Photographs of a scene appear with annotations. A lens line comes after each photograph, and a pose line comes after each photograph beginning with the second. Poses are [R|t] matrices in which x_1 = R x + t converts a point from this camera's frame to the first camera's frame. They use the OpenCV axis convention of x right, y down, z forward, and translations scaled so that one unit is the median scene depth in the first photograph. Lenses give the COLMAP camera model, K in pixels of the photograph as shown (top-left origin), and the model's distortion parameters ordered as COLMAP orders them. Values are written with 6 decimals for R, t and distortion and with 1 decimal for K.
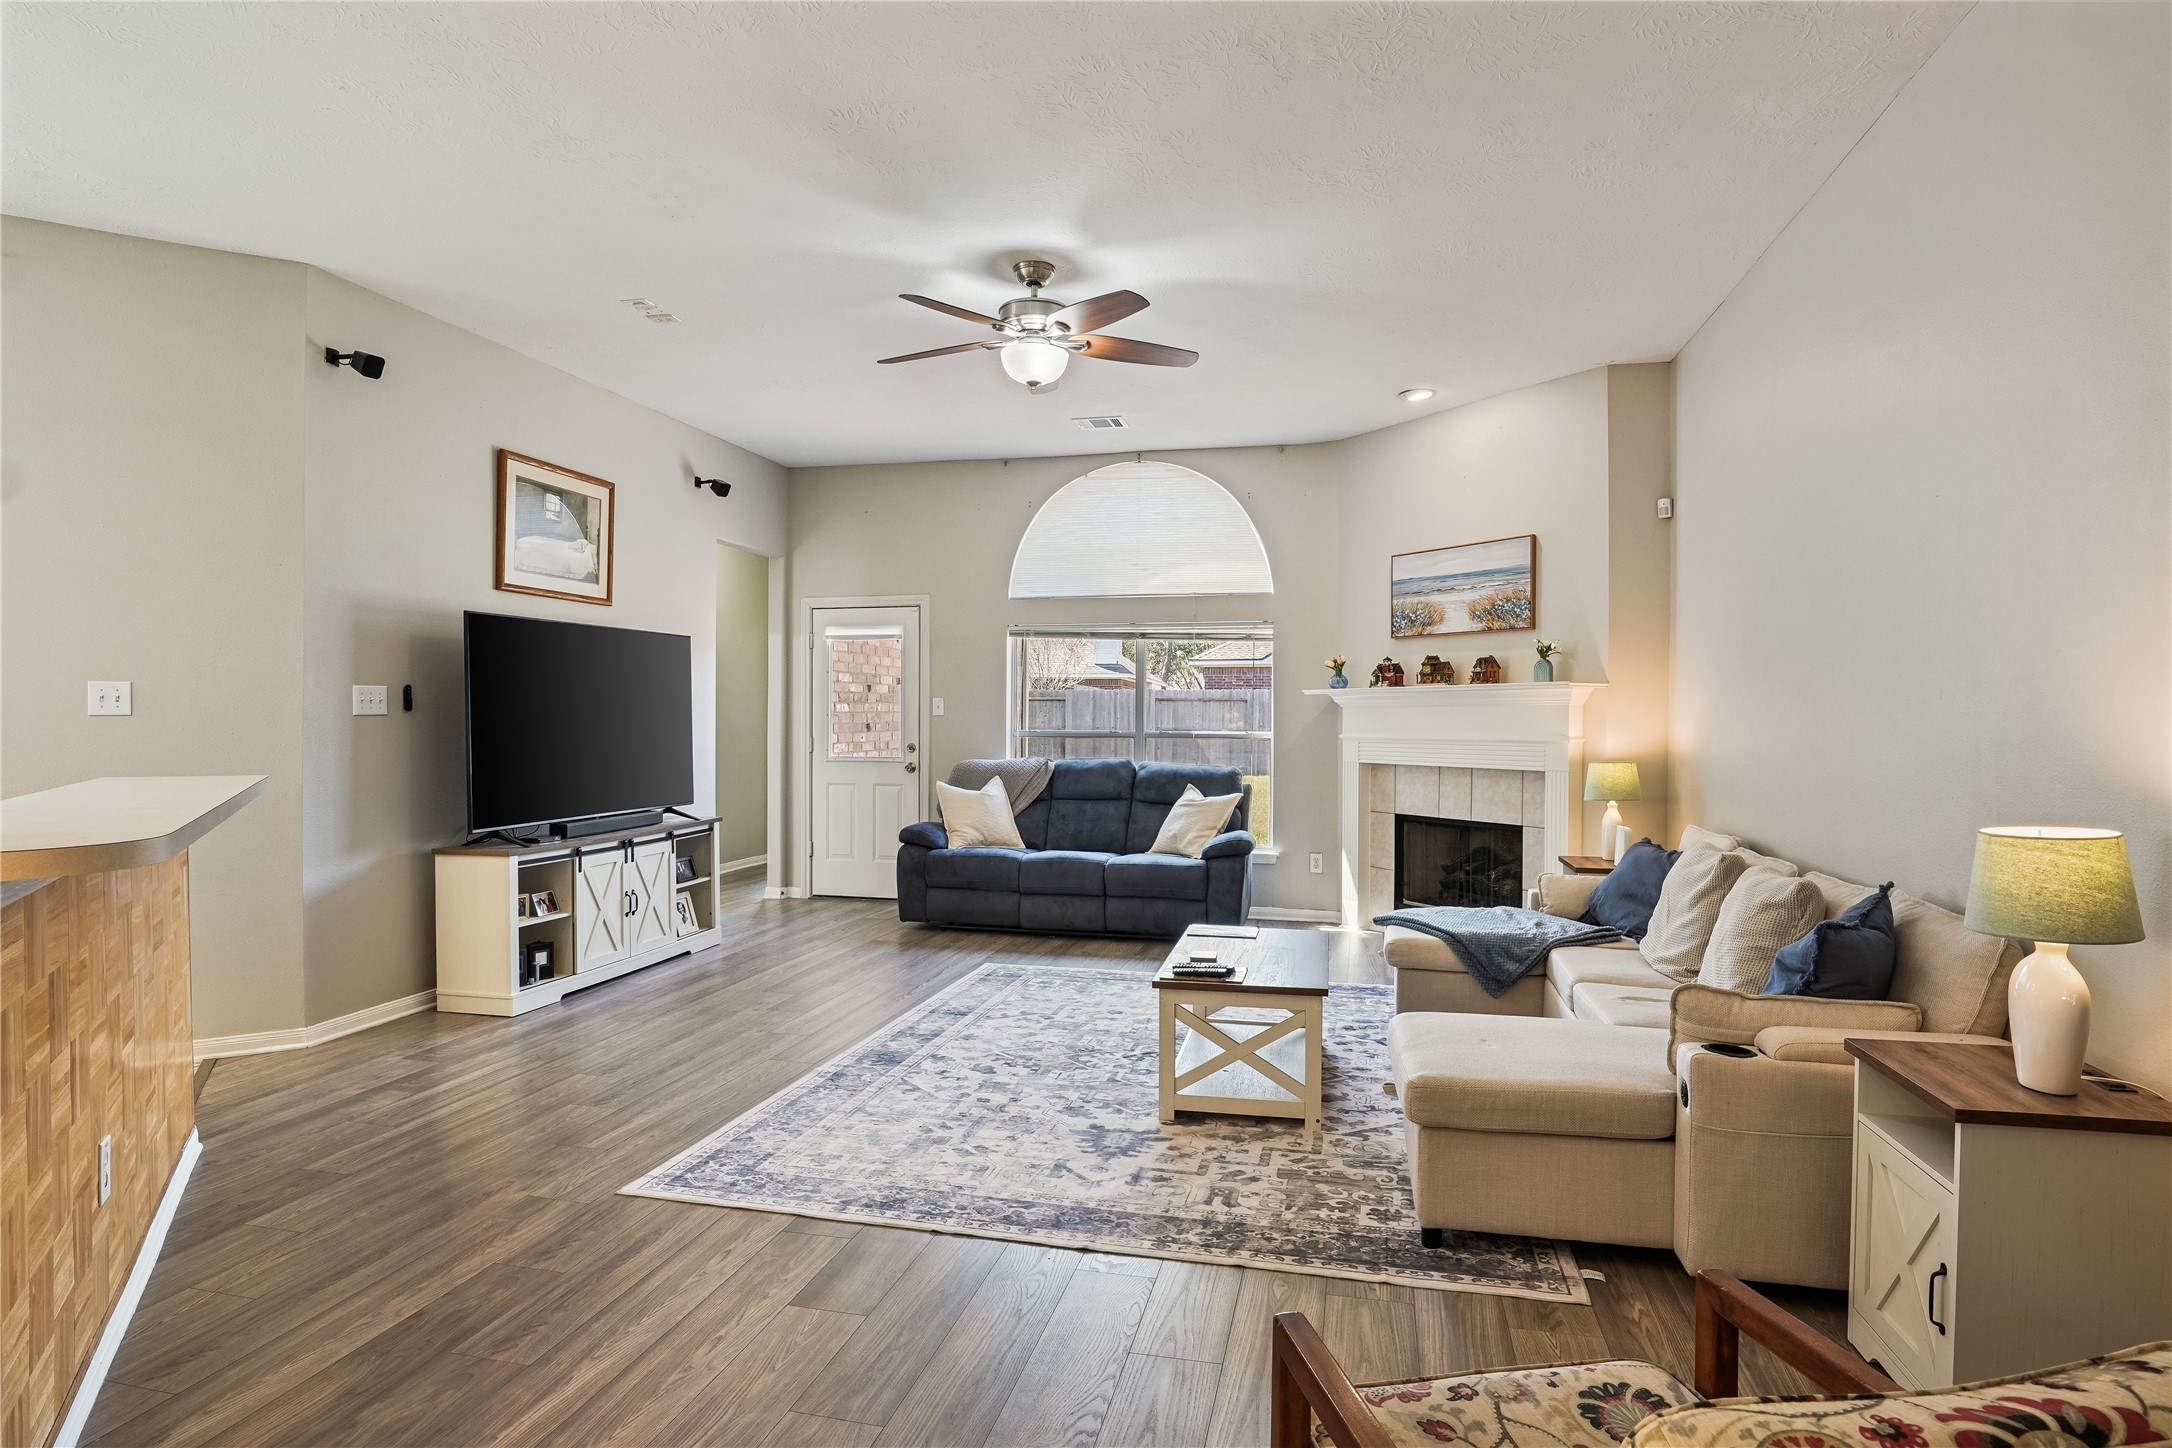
lens RADIAL K [[1151.0, 0, 1088.7], [0, 1151.0, 719.0], [0, 0, 1]] dist [-0.026198, 0.003508]
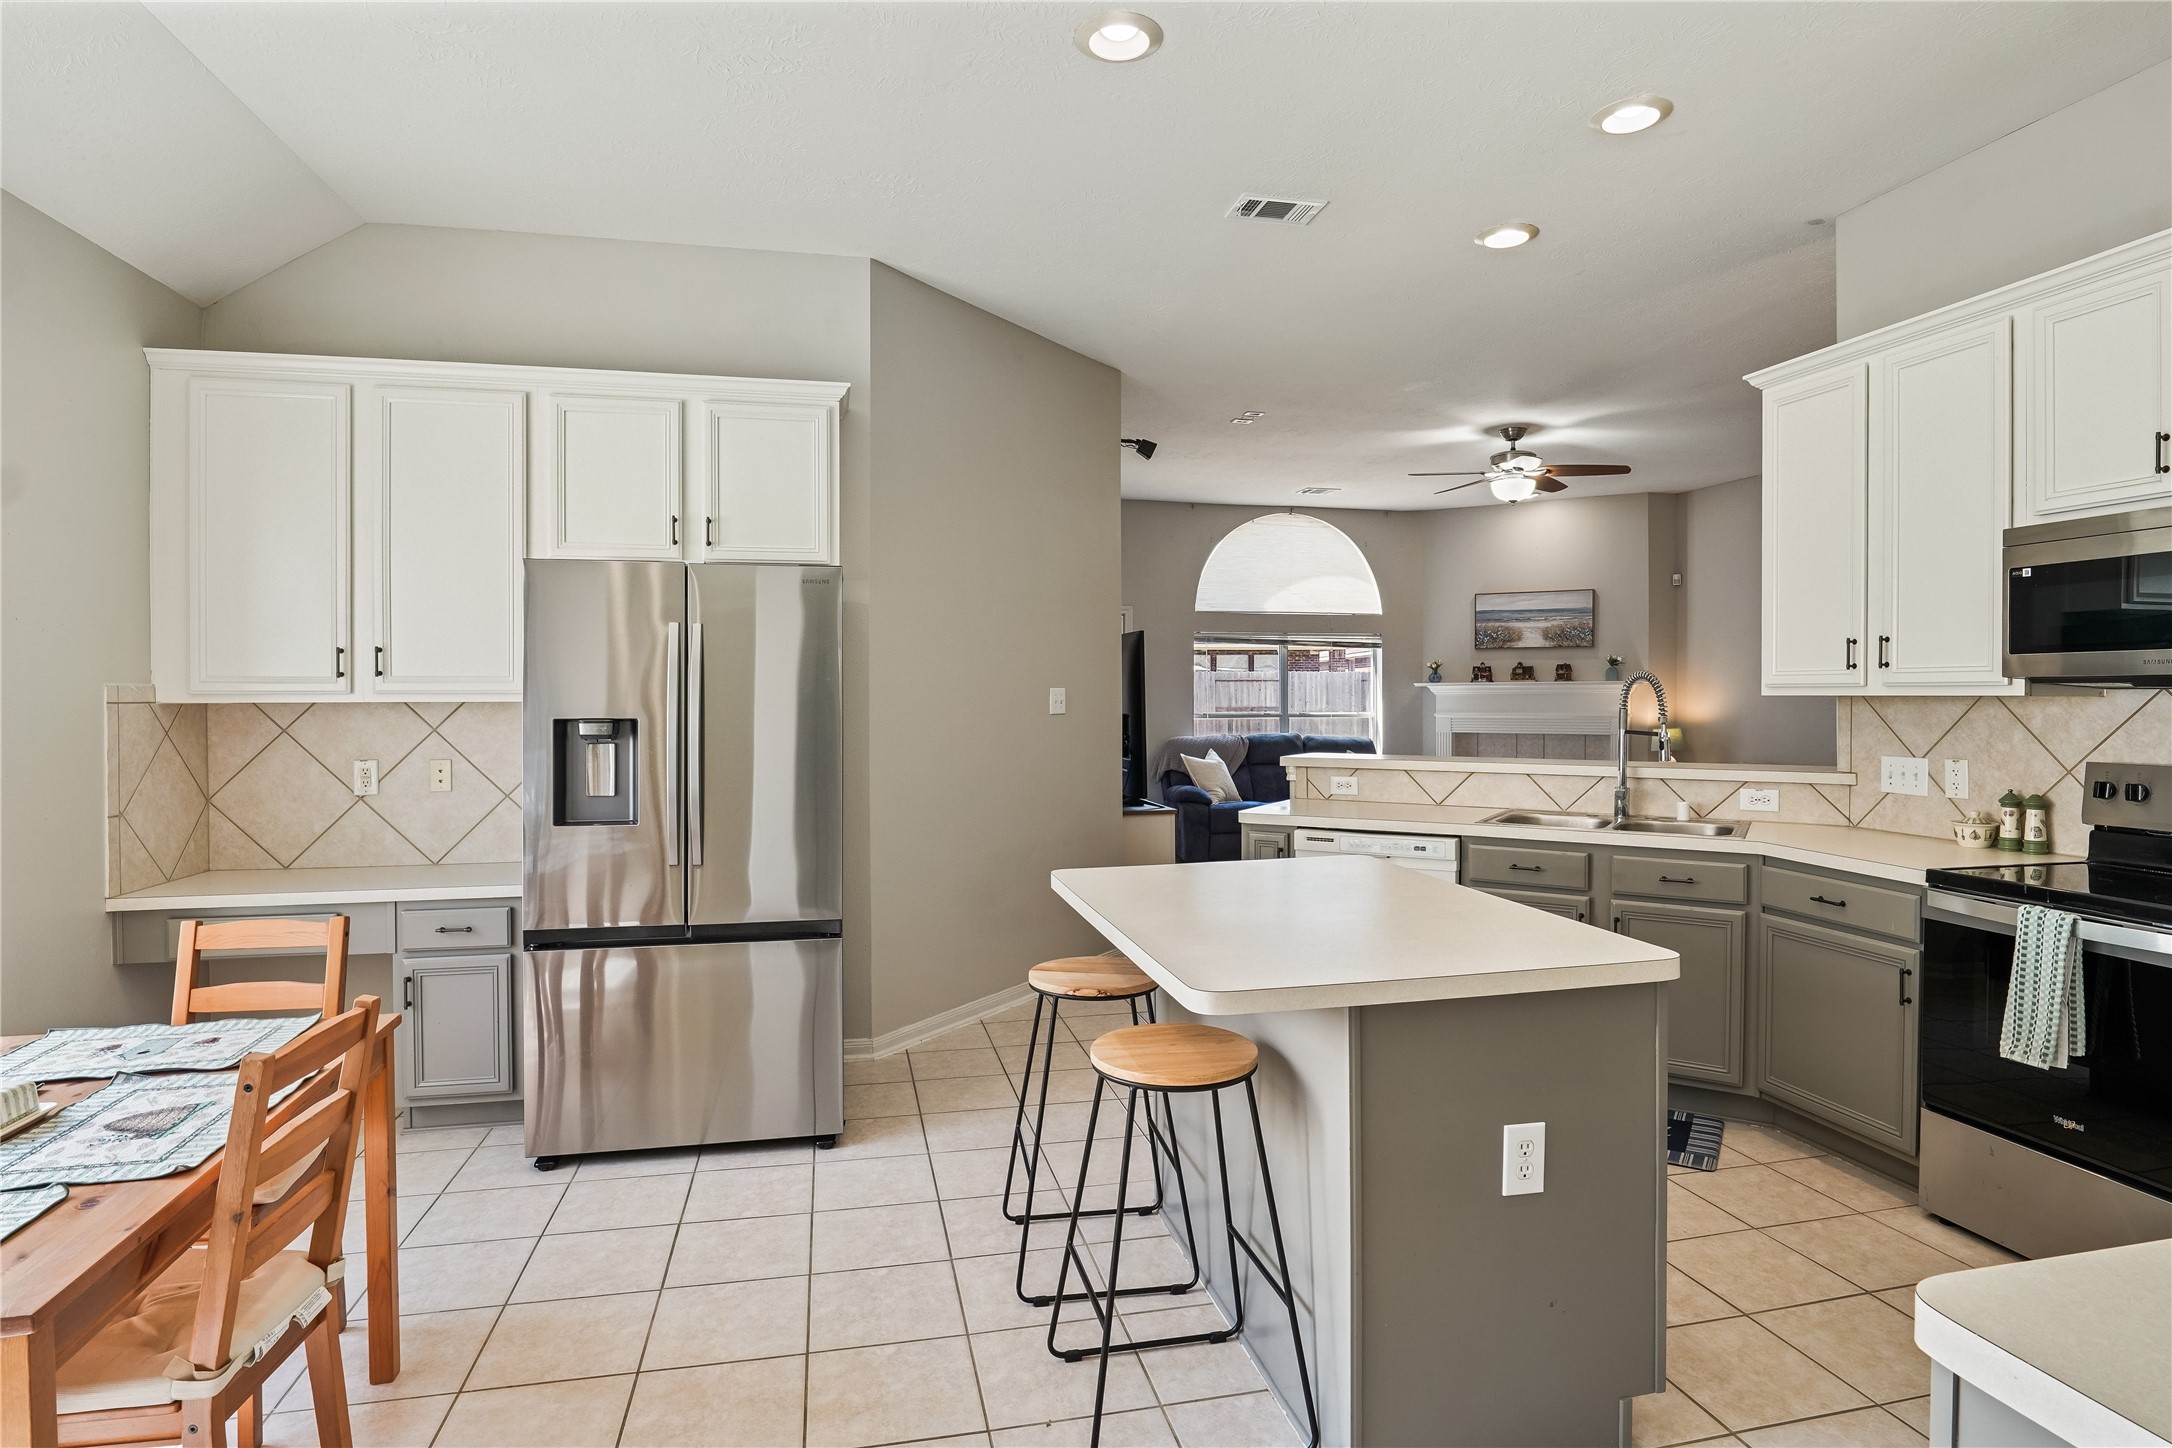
lens RADIAL K [[1151.0, 0, 1083.2], [0, 1151.0, 705.2], [0, 0, 1]] dist [-0.026198, 0.003508]
pose [[0.899418, -0.010531, 0.436962, -1.168631], [0.005767, 0.999909, 0.012227, -0.024824], [-0.437051, -0.008477, 0.899397, -0.174524]]
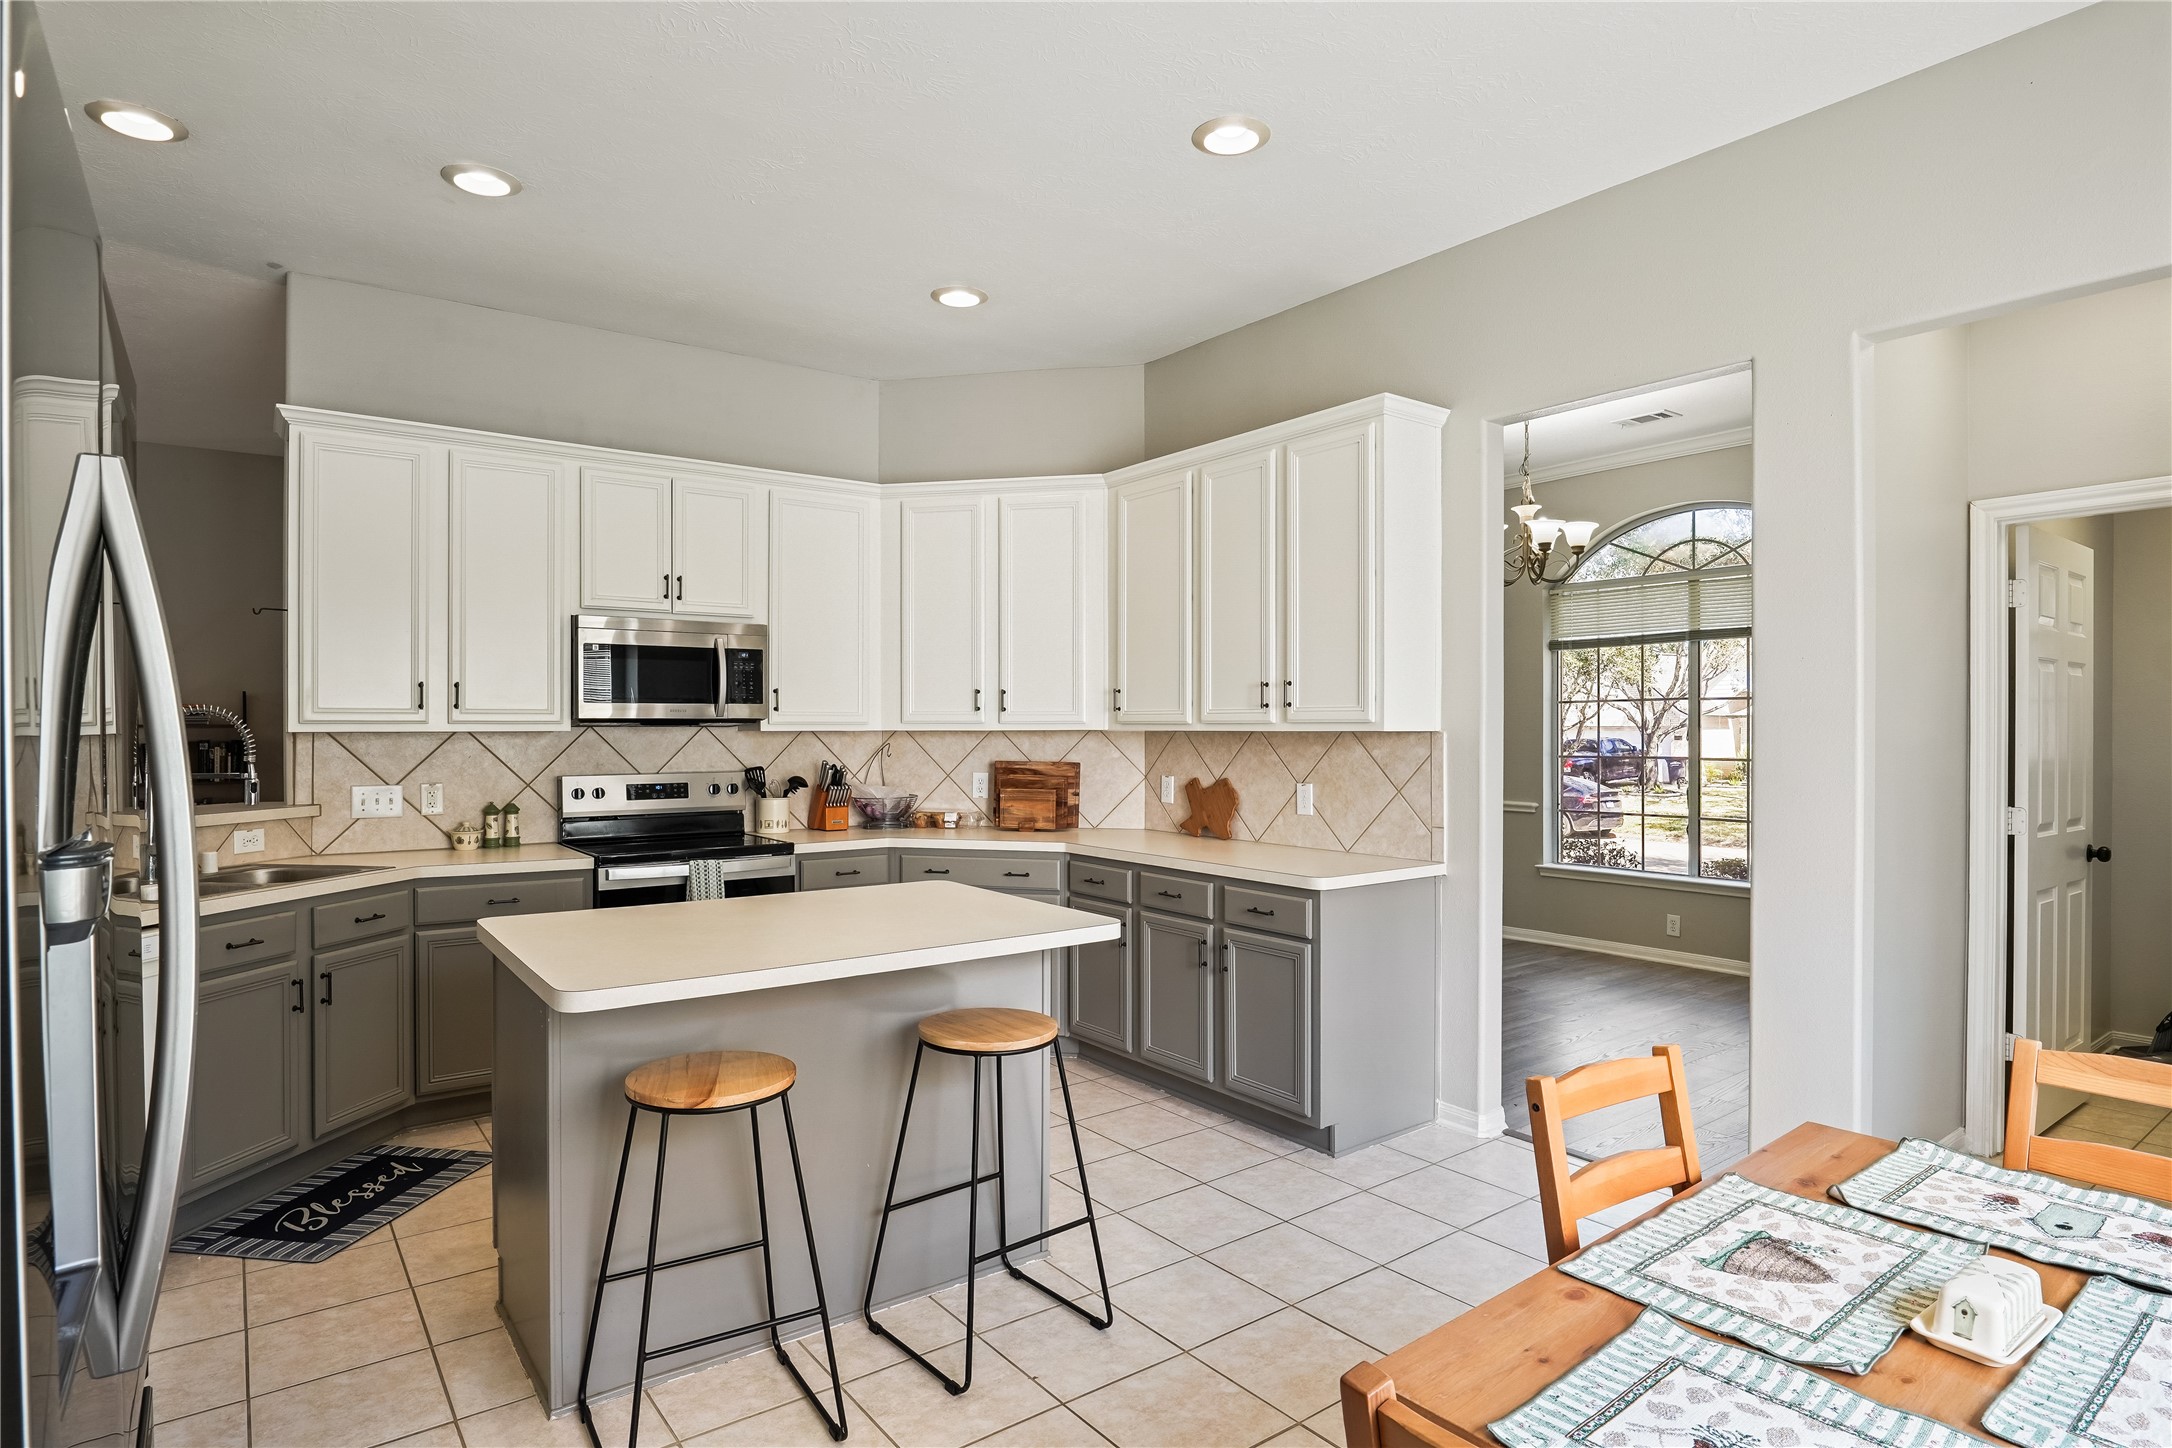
lens RADIAL K [[1151.0, 0, 1098.7], [0, 1151.0, 725.8], [0, 0, 1]] dist [-0.026198, 0.003508]
pose [[-0.773952, -0.002560, 0.633239, -1.323999], [-0.001877, 0.999997, 0.001750, -0.025770], [-0.633241, 0.000166, -0.773954, 0.583919]]
